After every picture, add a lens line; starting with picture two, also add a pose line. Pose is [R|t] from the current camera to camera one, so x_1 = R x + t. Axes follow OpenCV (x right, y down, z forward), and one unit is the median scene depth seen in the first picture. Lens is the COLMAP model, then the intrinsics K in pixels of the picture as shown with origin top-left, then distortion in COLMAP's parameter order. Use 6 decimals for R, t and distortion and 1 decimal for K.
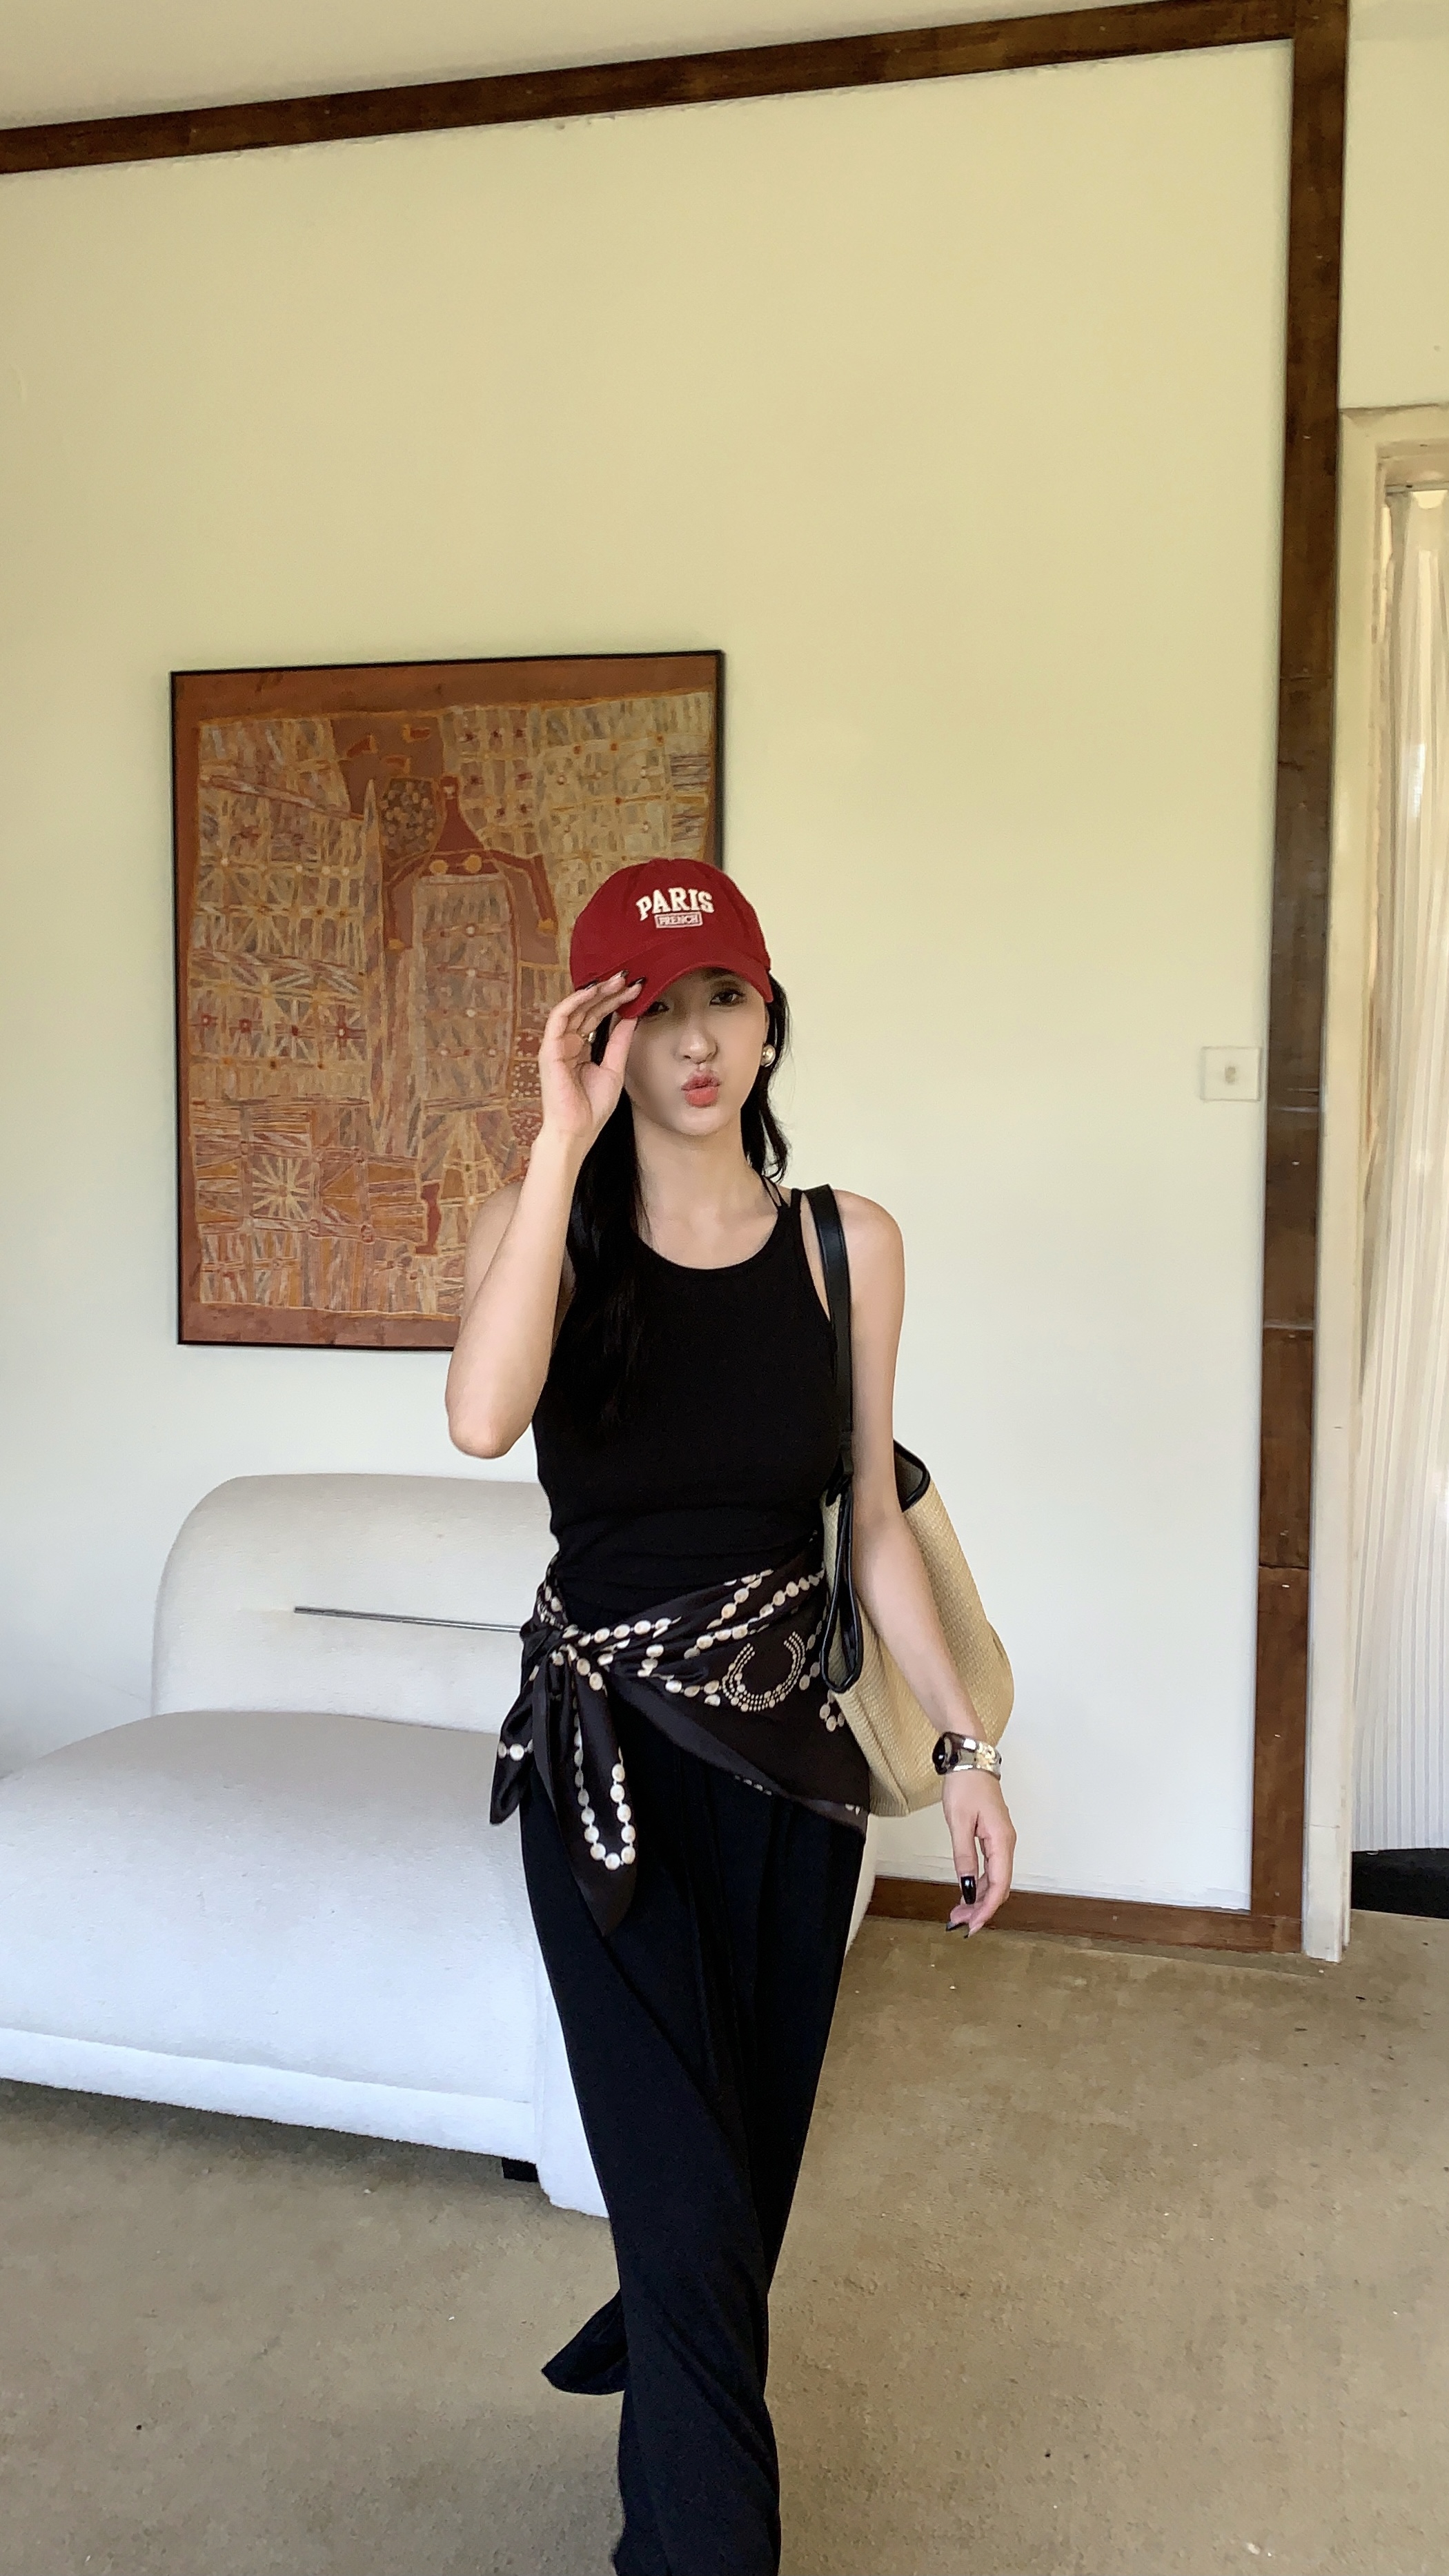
lens RADIAL K [[1875.3, 0, 727.3], [0, 1875.3, 1275.0], [0, 0, 1]] dist [0.001487, 0.007163]
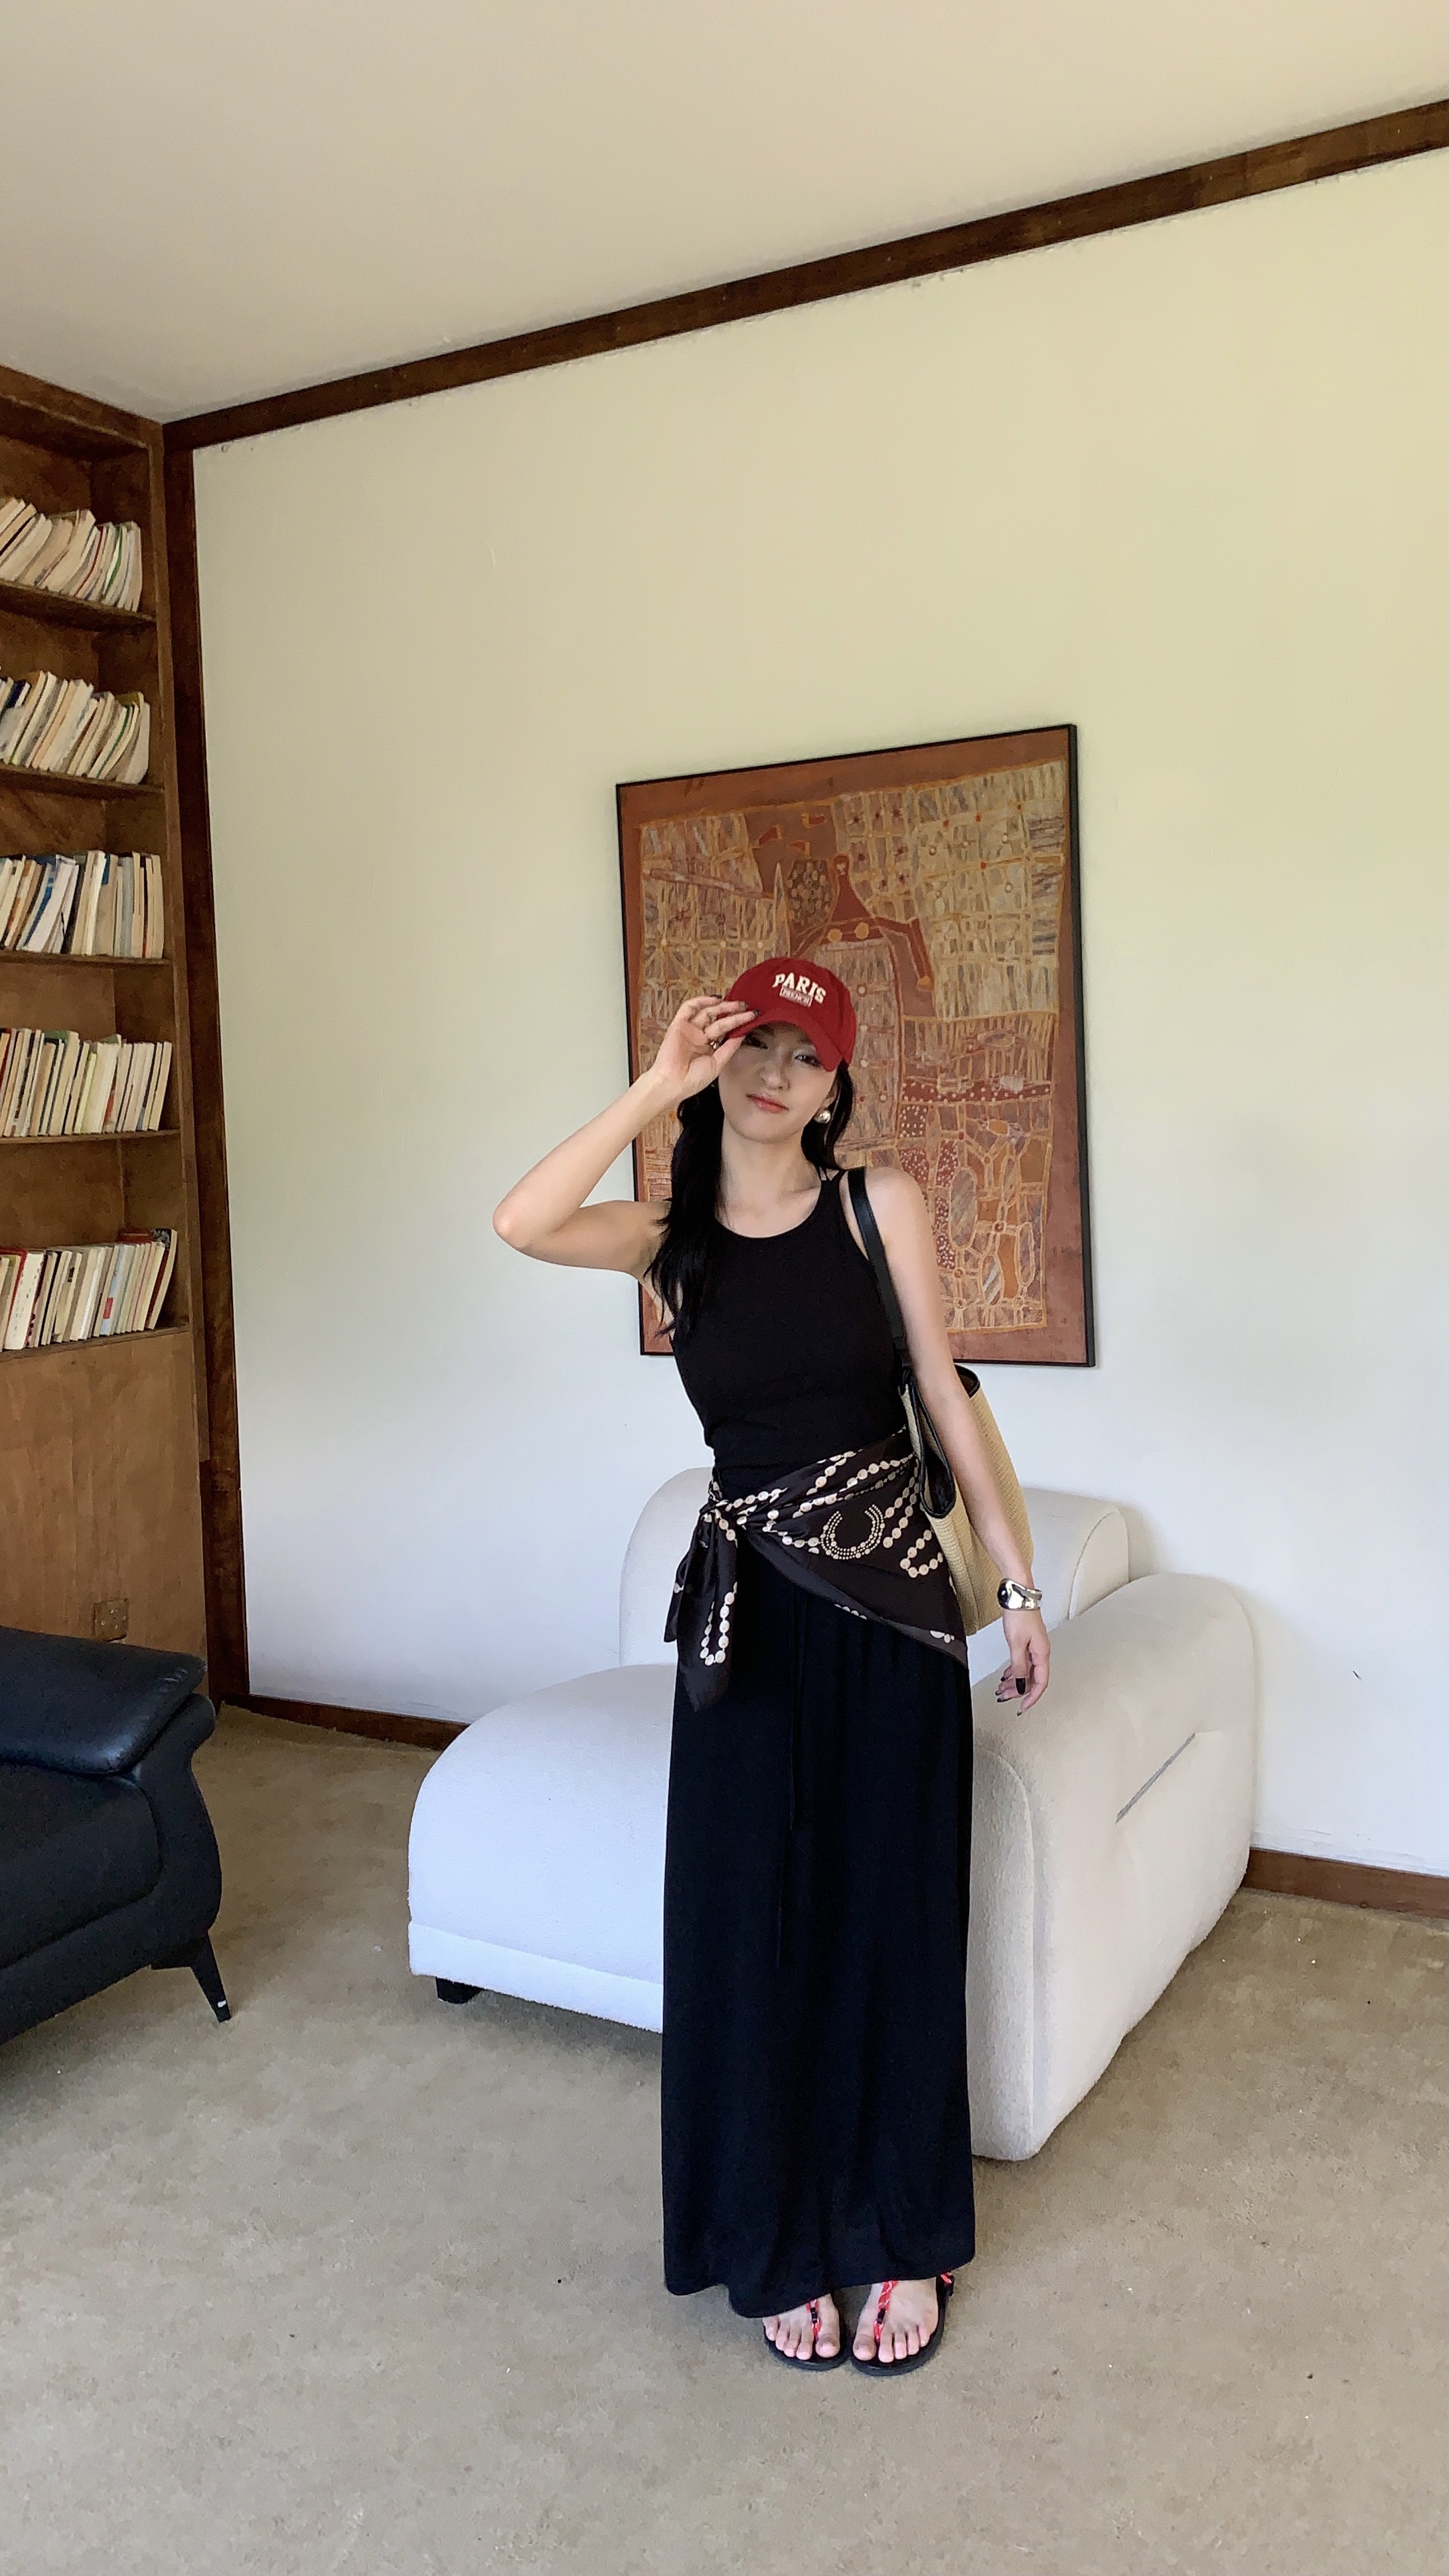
lens RADIAL K [[1987.6, 0, 722.3], [0, 1987.6, 1289.2], [0, 0, 1]] dist [0.005506, -0.073380]
pose [[0.951942, -0.011137, -0.306077, 0.148737], [0.000993, 0.999446, -0.033279, 0.035260], [0.306278, 0.031376, 0.951425, -0.152748]]
